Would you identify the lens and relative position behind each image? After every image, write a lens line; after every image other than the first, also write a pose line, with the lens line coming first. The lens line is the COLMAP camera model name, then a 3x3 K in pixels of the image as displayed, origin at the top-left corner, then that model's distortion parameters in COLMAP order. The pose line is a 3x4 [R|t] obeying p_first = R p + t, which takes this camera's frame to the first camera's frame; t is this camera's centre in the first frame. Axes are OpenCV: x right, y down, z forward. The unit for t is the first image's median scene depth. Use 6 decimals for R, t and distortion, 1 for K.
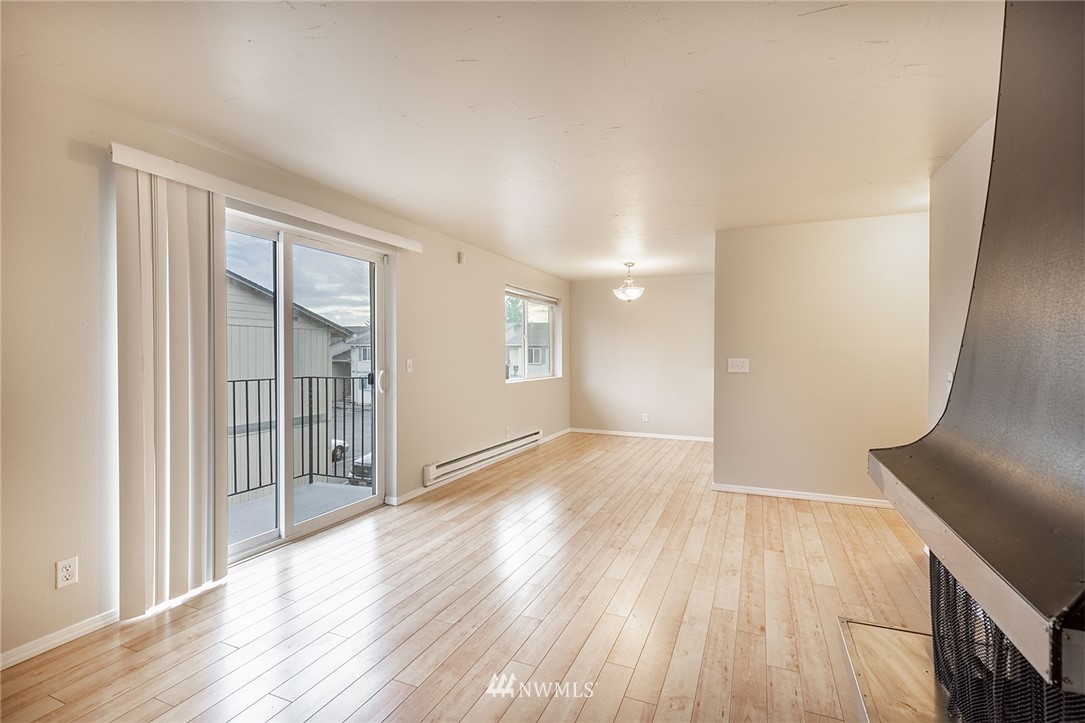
lens RADIAL K [[494.2, 0, 548.7], [0, 494.2, 364.7], [0, 0, 1]] dist [0.013300, 0.000250]
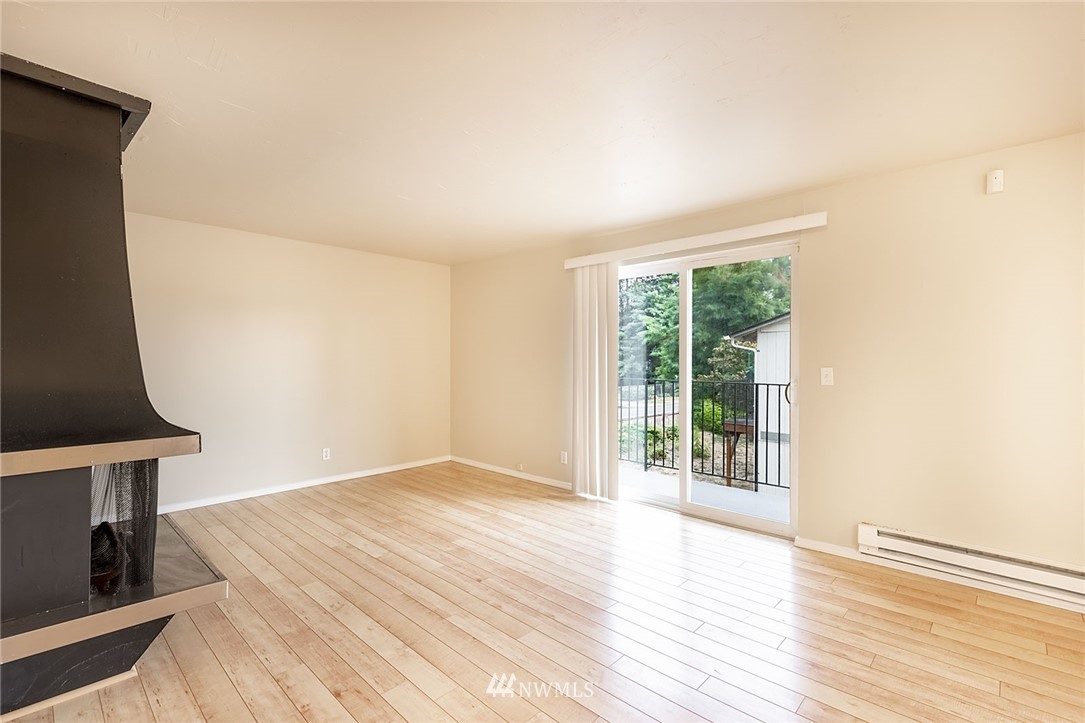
lens RADIAL K [[494.2, 0, 548.7], [0, 494.2, 364.7], [0, 0, 1]] dist [0.013300, 0.000250]
pose [[-0.345122, 0.007092, -0.938531, 0.694748], [-0.023056, 0.999606, 0.016032, -0.021577], [0.938275, 0.027172, -0.344823, 1.028803]]
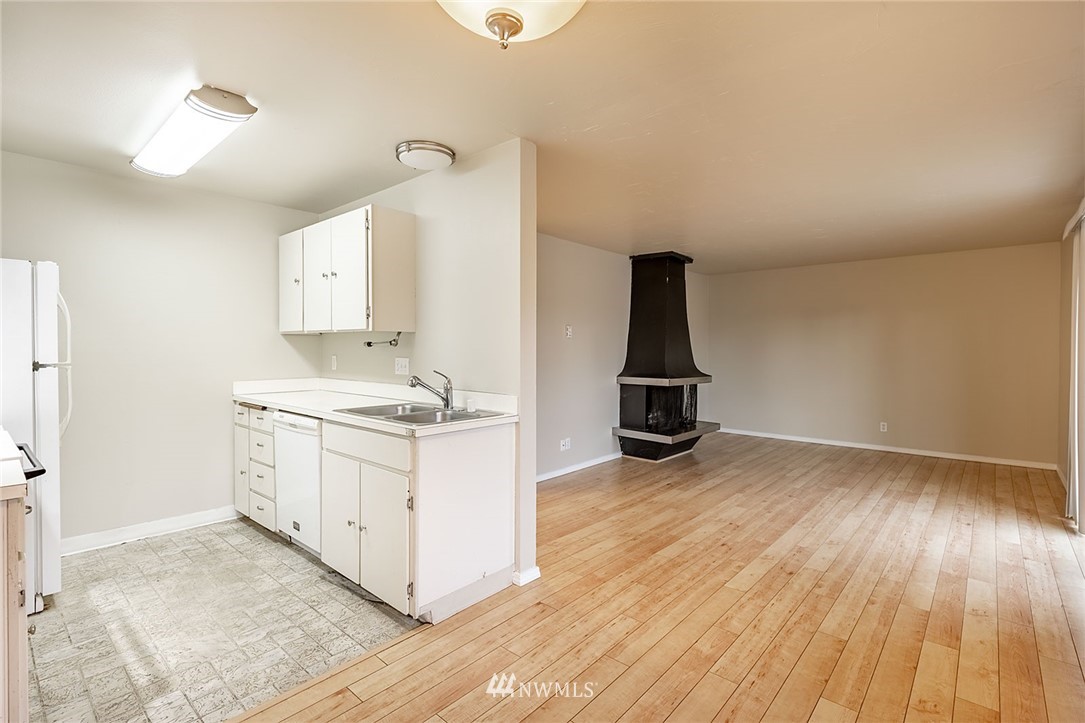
lens RADIAL K [[502.1, 0, 542.6], [0, 502.1, 353.6], [0, 0, 1]] dist [-0.000322, 0.002590]
pose [[-0.946986, -0.008996, 0.321149, 0.168559], [0.001536, 0.999470, 0.032525, -0.048613], [-0.321271, 0.031294, -0.946470, 2.004776]]
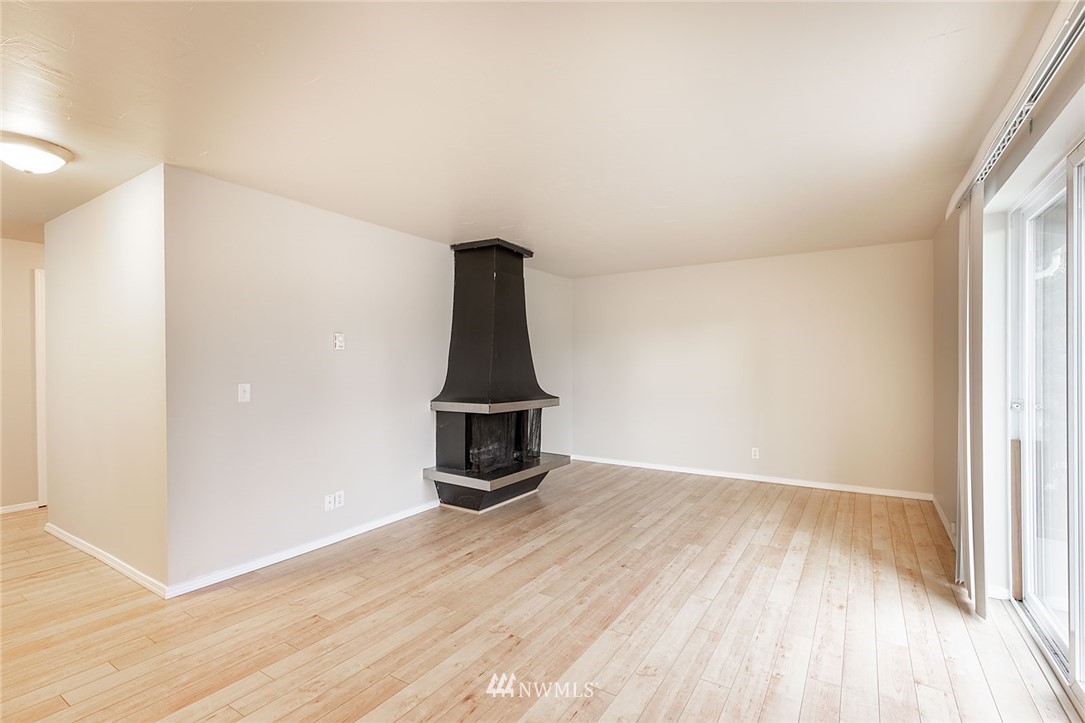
lens RADIAL K [[494.2, 0, 548.7], [0, 494.2, 364.7], [0, 0, 1]] dist [0.013300, 0.000250]
pose [[-0.986676, -0.000203, 0.162695, -0.025904], [0.003637, 0.999722, 0.023305, -0.038576], [-0.162655, 0.023586, -0.986401, 1.542069]]
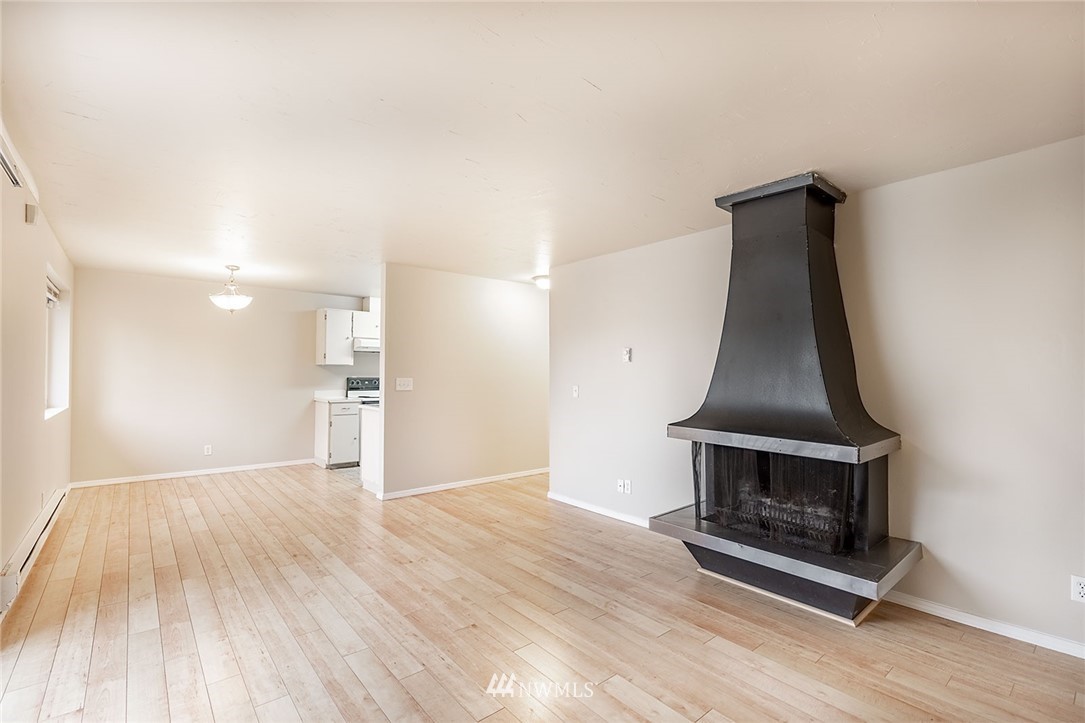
lens RADIAL K [[494.2, 0, 548.7], [0, 494.2, 364.7], [0, 0, 1]] dist [0.013300, 0.000250]
pose [[0.453738, 0.014870, 0.891011, -0.597746], [0.017541, 0.999518, -0.025614, -0.009410], [-0.890963, 0.027251, 0.453258, 0.235745]]
